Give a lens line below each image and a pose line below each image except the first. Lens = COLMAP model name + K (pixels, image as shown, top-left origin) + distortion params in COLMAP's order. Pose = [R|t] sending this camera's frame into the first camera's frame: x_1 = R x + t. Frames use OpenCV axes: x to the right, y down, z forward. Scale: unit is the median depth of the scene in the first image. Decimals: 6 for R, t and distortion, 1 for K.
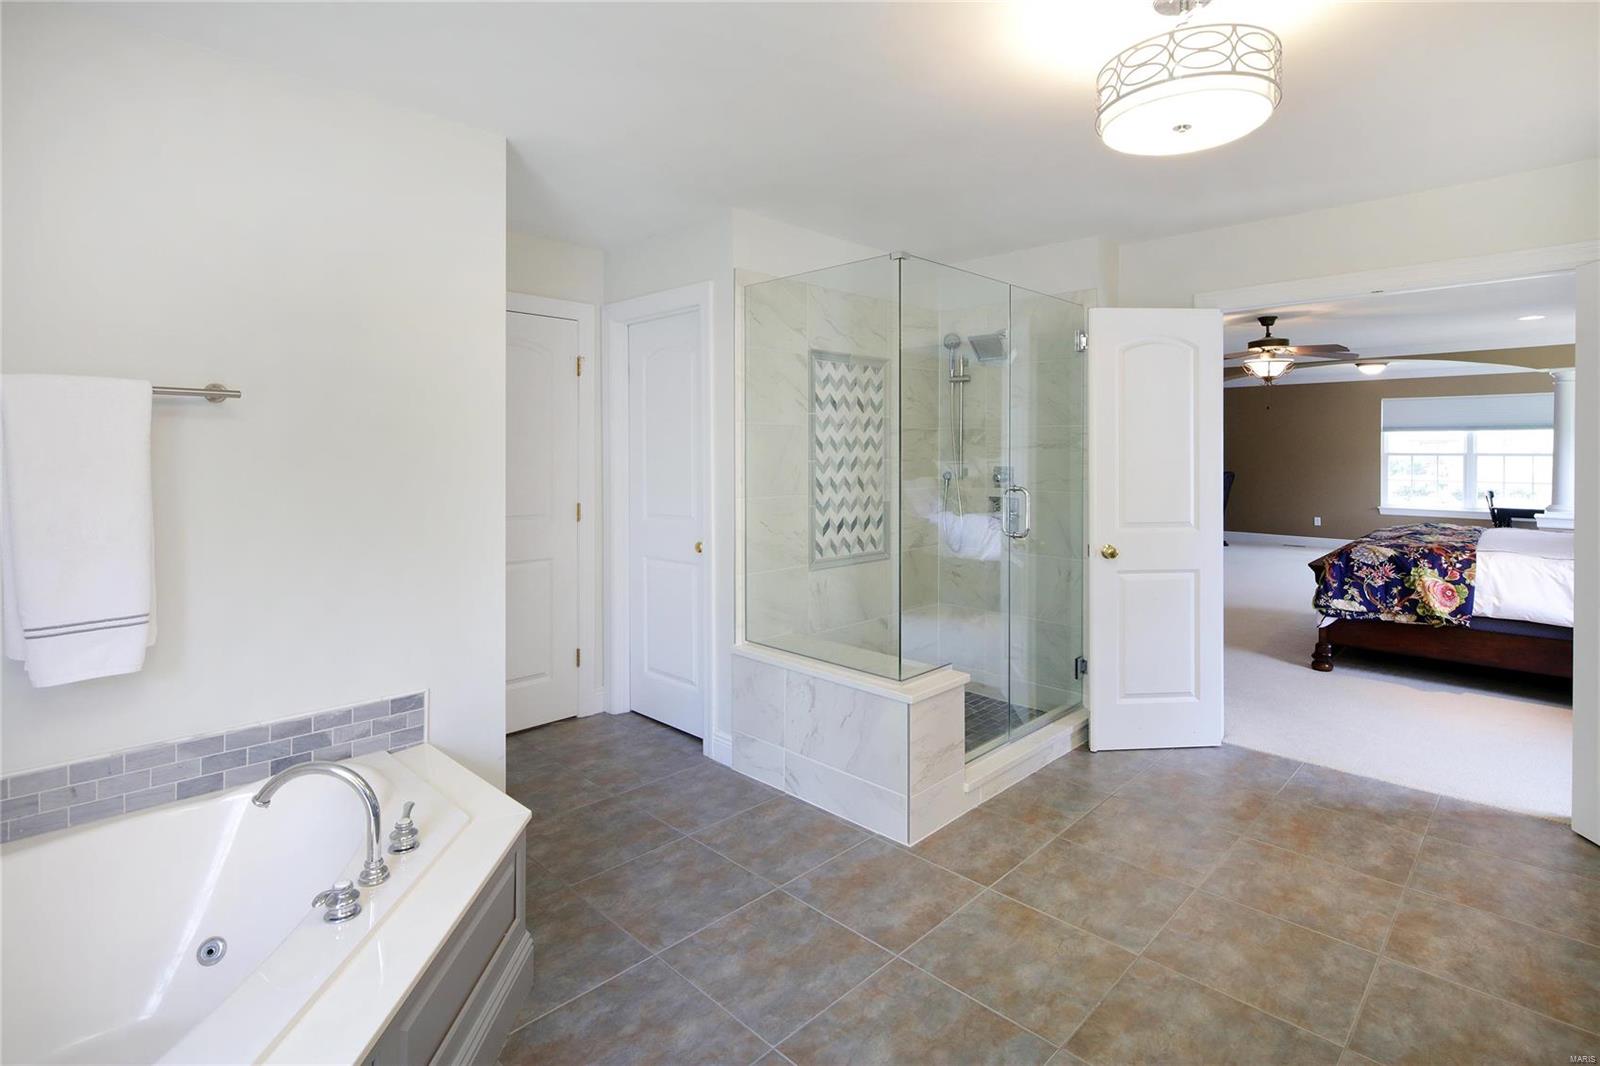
lens RADIAL K [[779.3, 0, 807.8], [0, 779.3, 448.4], [0, 0, 1]] dist [0.002093, -0.005710]
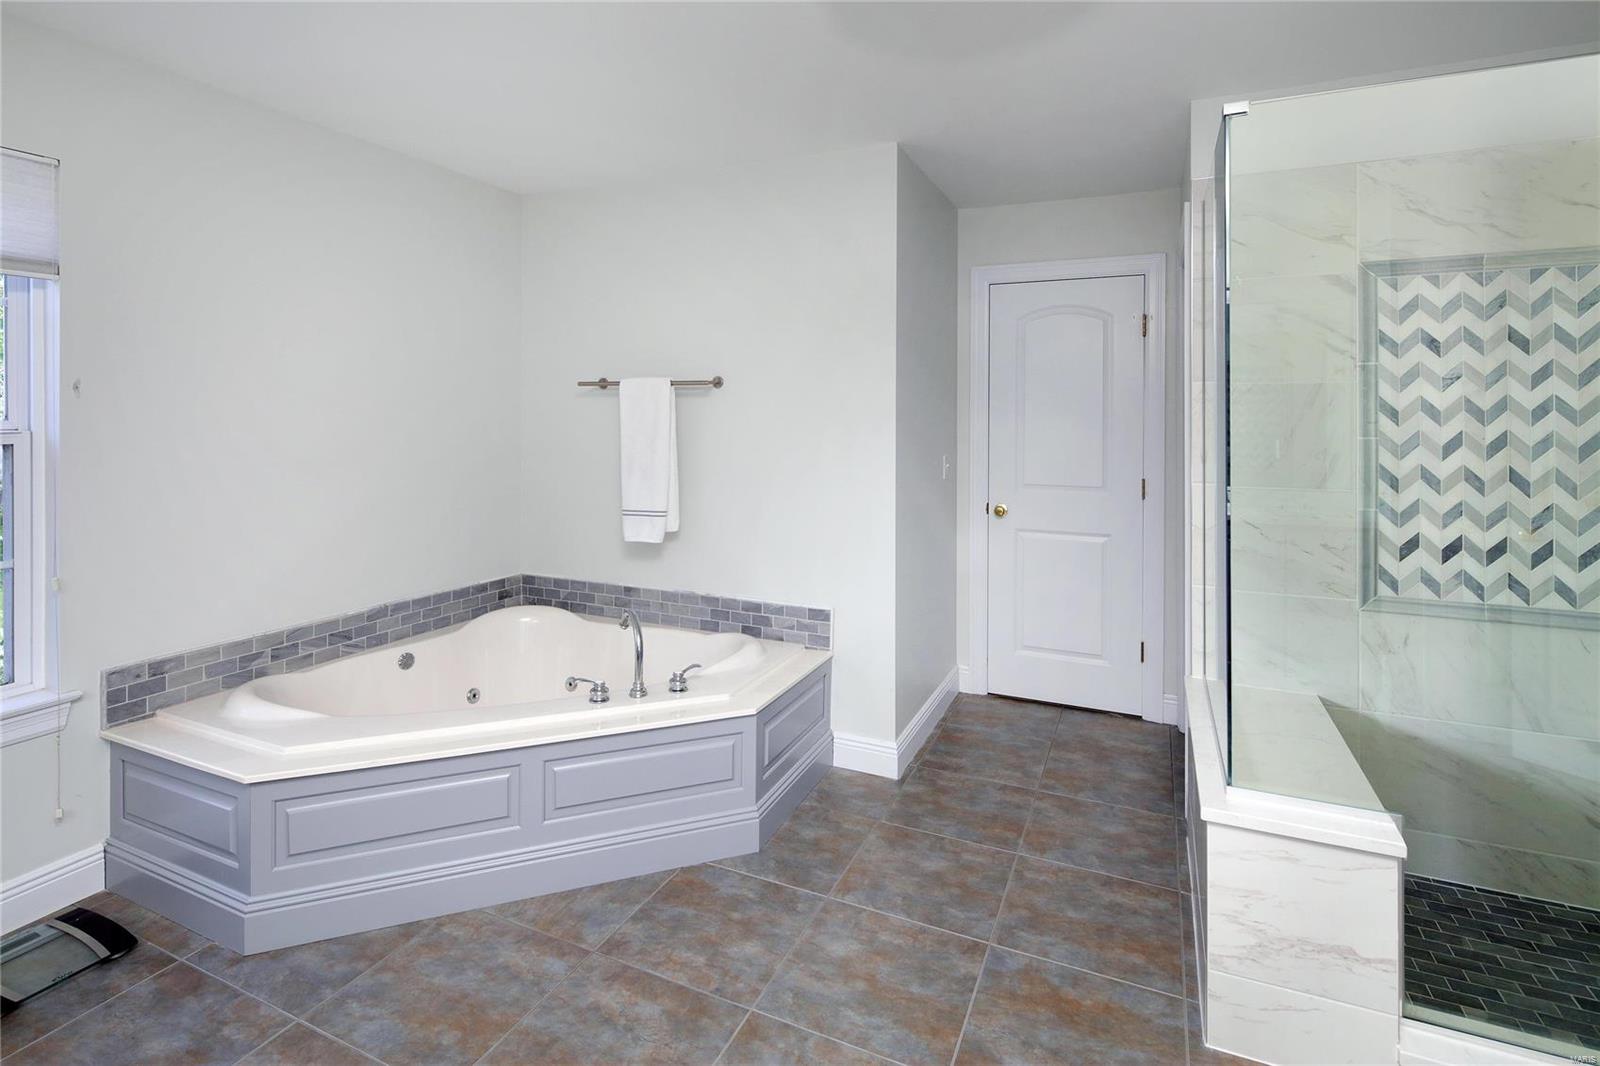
lens RADIAL K [[779.3, 0, 790.5], [0, 779.3, 421.3], [0, 0, 1]] dist [0.002093, -0.005710]
pose [[0.333392, 0.002430, -0.942785, 0.446263], [-0.005049, 0.999987, 0.000792, 0.004538], [0.942775, 0.004496, 0.333400, 0.344206]]
